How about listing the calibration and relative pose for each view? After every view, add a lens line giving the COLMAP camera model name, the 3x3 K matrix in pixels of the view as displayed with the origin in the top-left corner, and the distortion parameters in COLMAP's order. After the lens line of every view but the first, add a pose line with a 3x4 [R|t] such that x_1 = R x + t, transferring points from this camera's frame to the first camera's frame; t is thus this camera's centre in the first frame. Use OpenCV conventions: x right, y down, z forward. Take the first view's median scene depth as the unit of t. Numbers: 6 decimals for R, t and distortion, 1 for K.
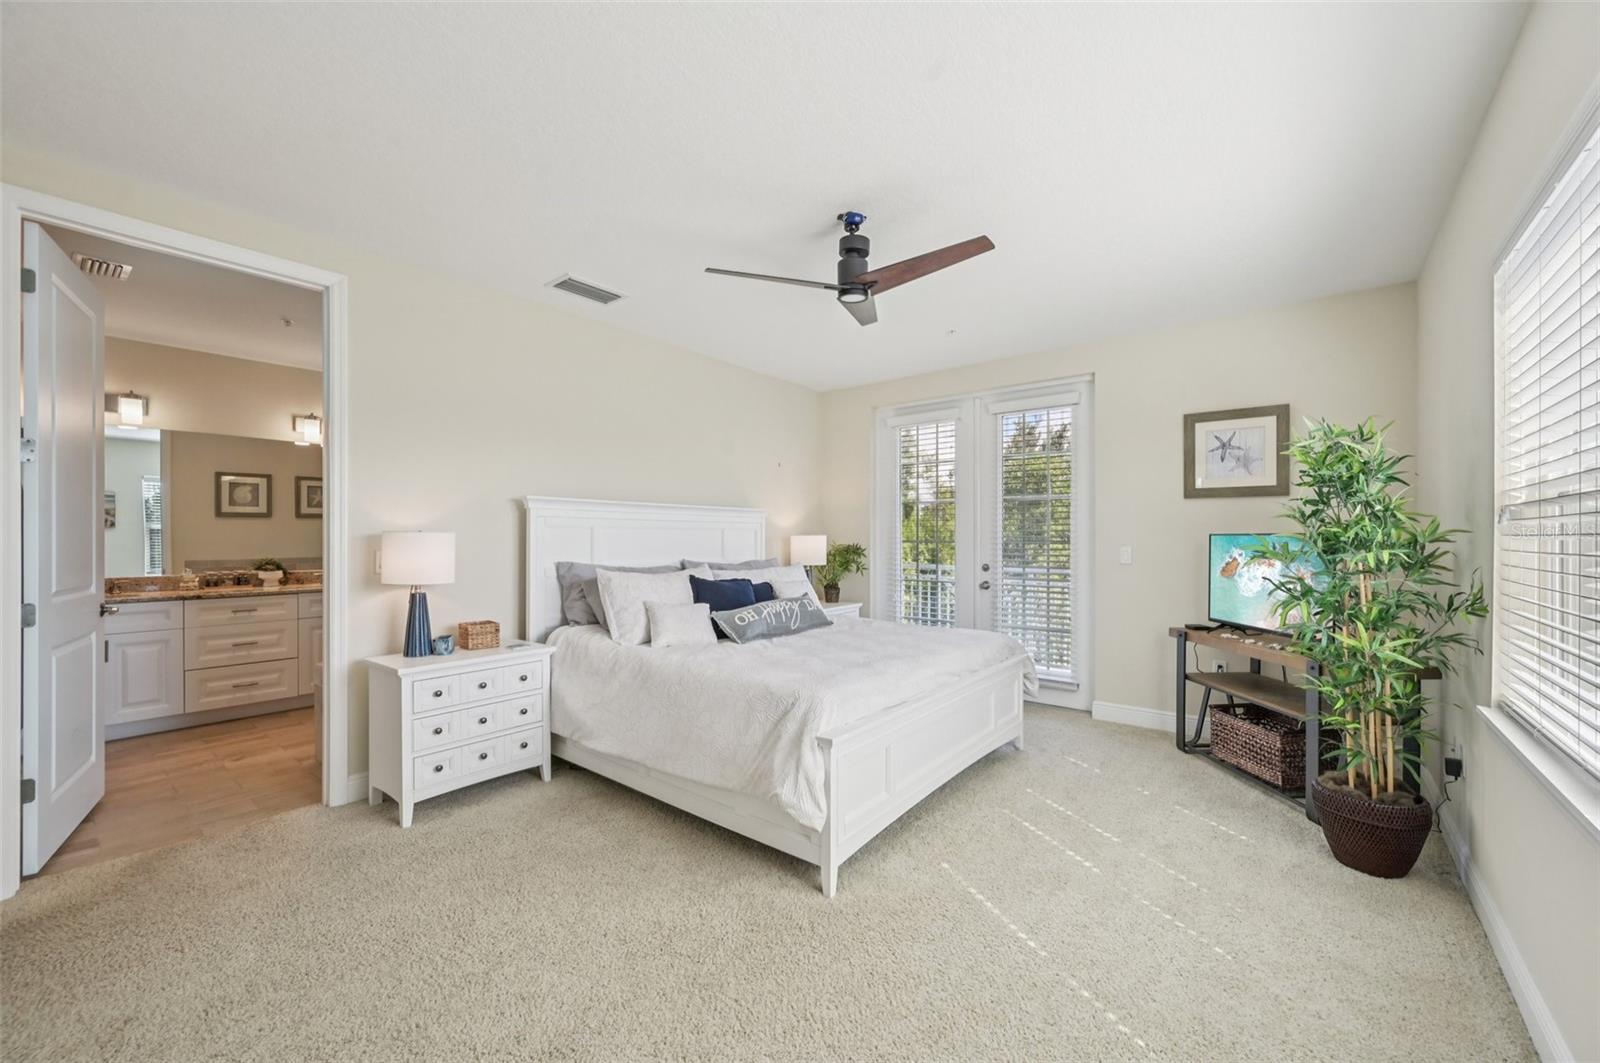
lens RADIAL K [[639.2, 0, 798.6], [0, 639.2, 540.3], [0, 0, 1]] dist [-0.005605, 0.001914]
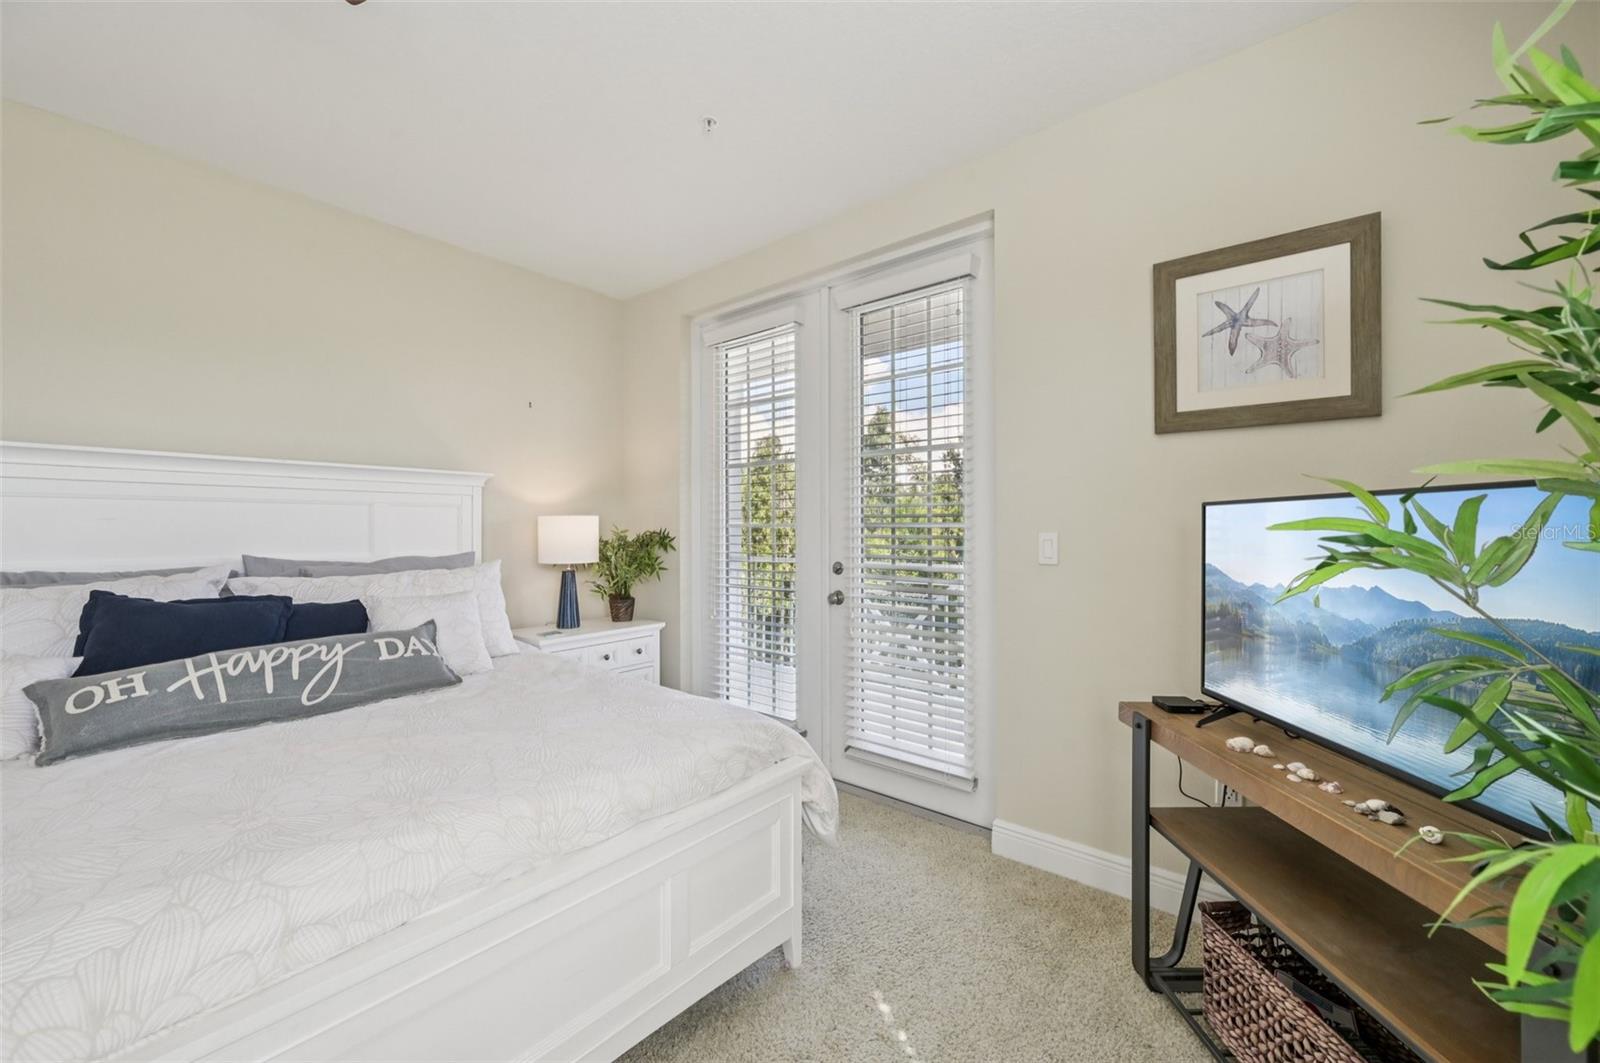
lens RADIAL K [[639.2, 0, 805.4], [0, 639.2, 527.4], [0, 0, 1]] dist [-0.005605, 0.001914]
pose [[0.999899, -0.000638, -0.014181, 0.354466], [0.000564, 0.999986, -0.005200, 0.009927], [0.014184, 0.005191, 0.999886, 0.522723]]
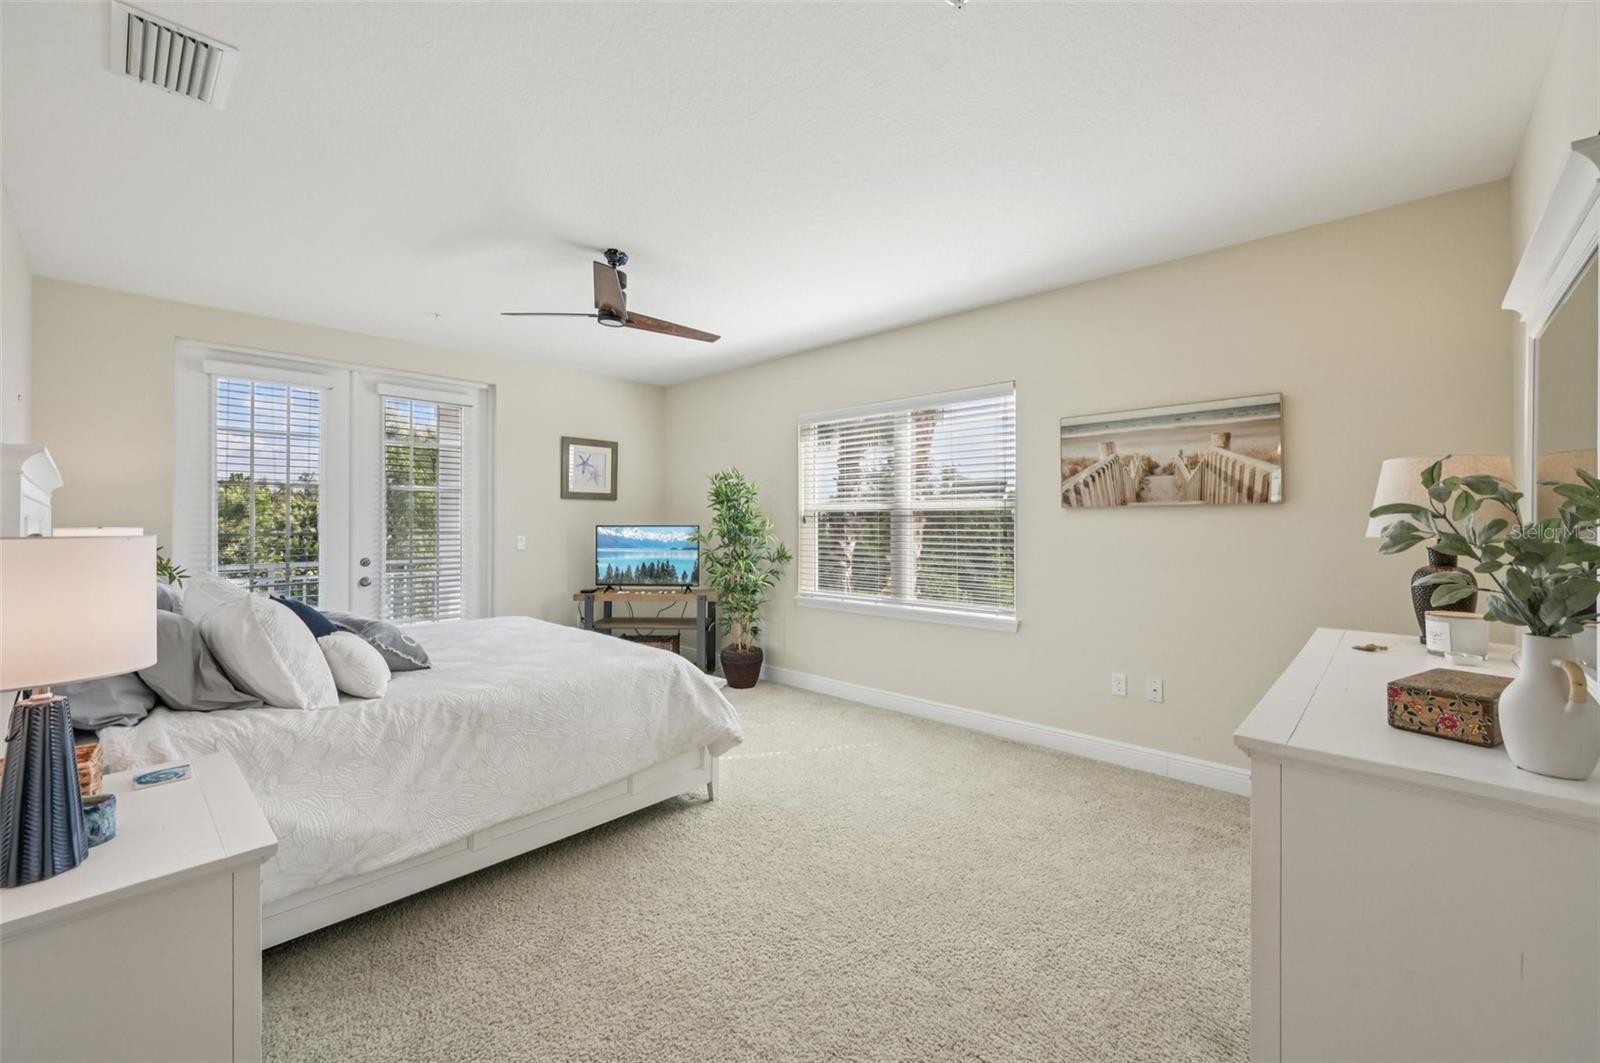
lens RADIAL K [[639.2, 0, 802.8], [0, 639.2, 521.1], [0, 0, 1]] dist [-0.005605, 0.001914]
pose [[0.068677, 0.000693, 0.997639, -0.738769], [0.004118, 0.999991, -0.000979, -0.015307], [-0.997630, 0.004175, 0.068674, 0.417768]]
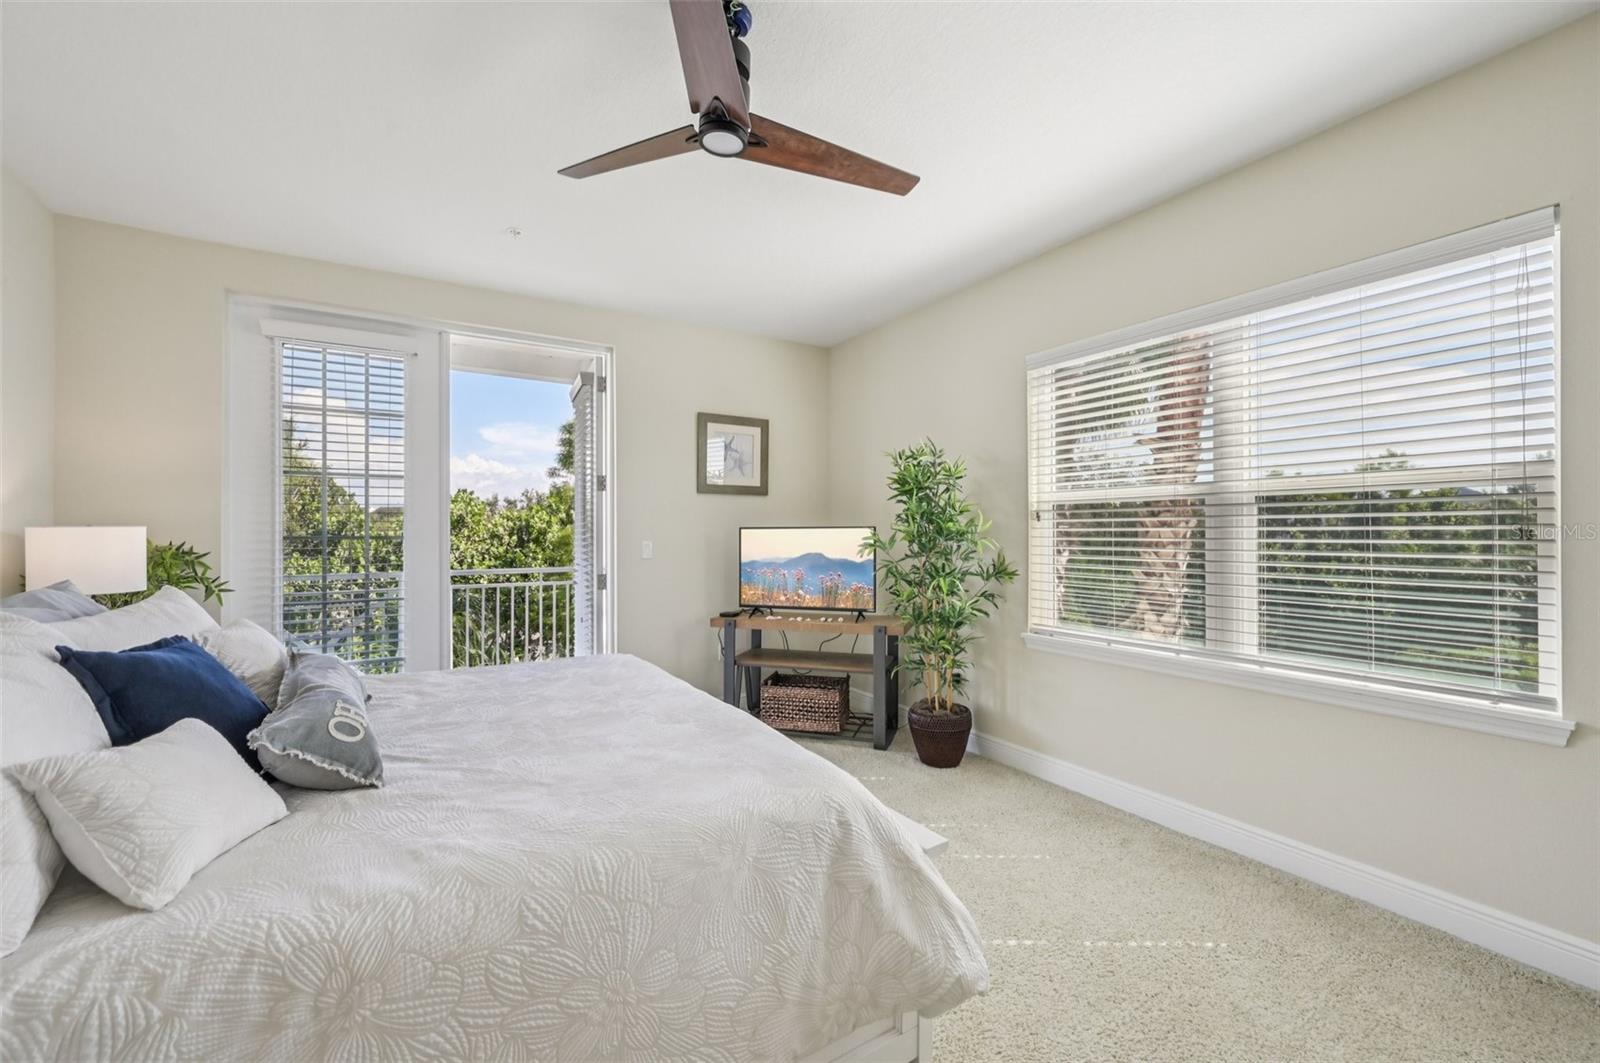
lens RADIAL K [[639.2, 0, 803.3], [0, 639.2, 533.9], [0, 0, 1]] dist [-0.005605, 0.001914]
pose [[0.323700, -0.004148, 0.946151, -0.339876], [0.007403, 0.999971, 0.001851, 0.000378], [-0.946131, 0.006406, 0.323721, 0.523956]]
